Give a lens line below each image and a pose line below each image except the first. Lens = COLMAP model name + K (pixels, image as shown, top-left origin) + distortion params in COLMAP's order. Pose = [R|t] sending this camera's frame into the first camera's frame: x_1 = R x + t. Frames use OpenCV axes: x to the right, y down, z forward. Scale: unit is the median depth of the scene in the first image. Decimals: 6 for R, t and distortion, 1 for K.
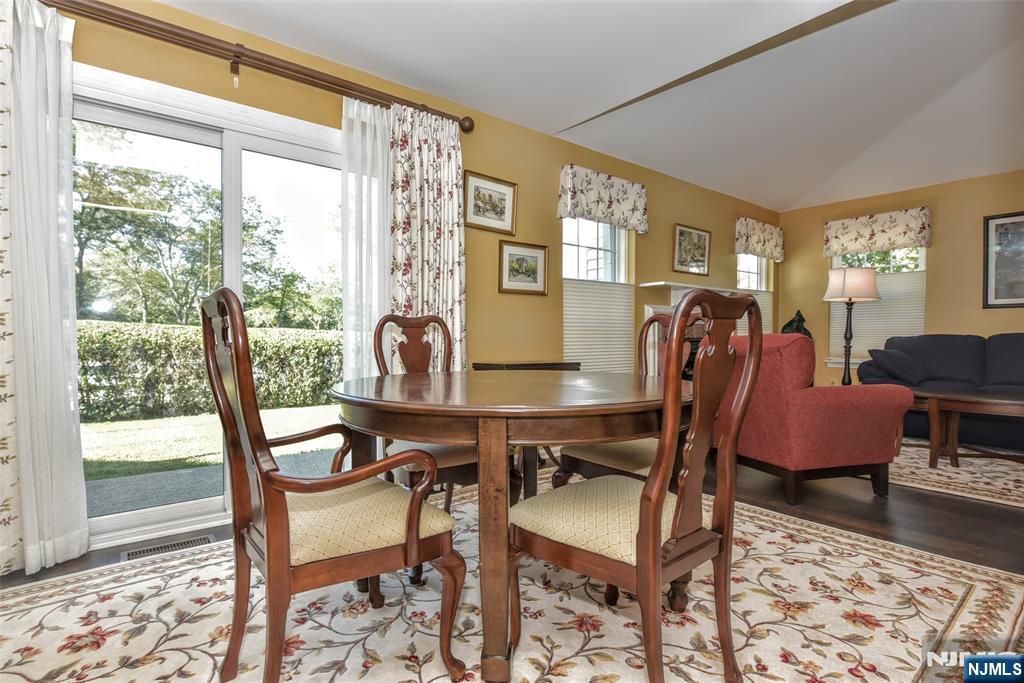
lens RADIAL K [[518.2, 0, 511.3], [0, 518.2, 343.6], [0, 0, 1]] dist [-0.001284, 0.000320]
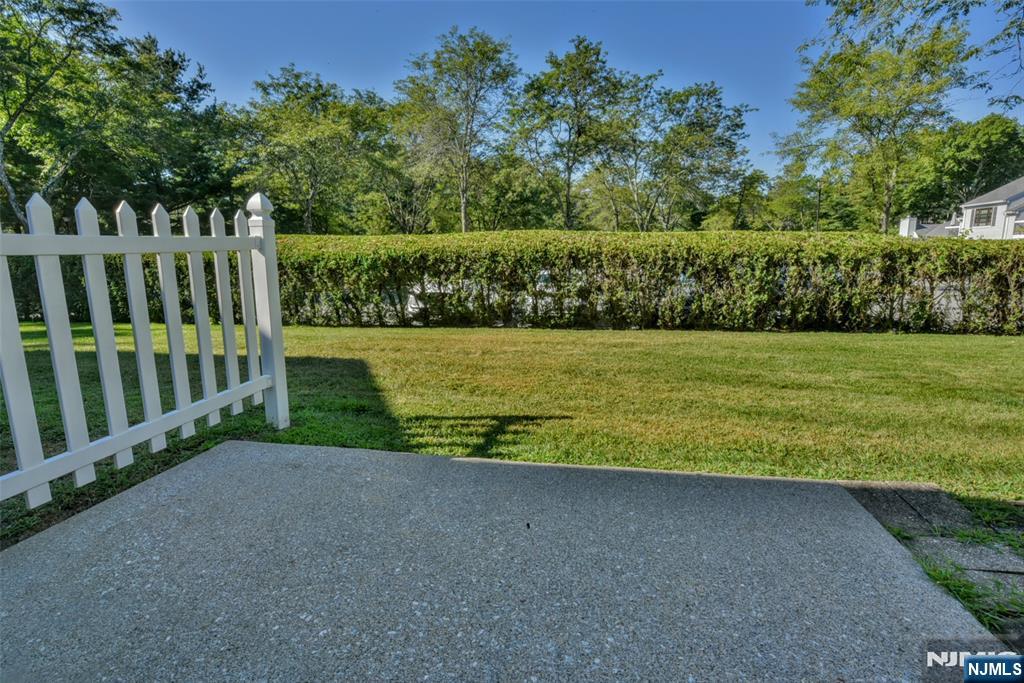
lens RADIAL K [[475.0, 0, 515.8], [0, 475.0, 339.1], [0, 0, 1]] dist [-0.001531, 0.000045]
pose [[0.655050, 0.123639, -0.745401, -0.087269], [0.011367, 0.984797, 0.173337, 0.004329], [0.755500, -0.122017, 0.643686, 0.272200]]
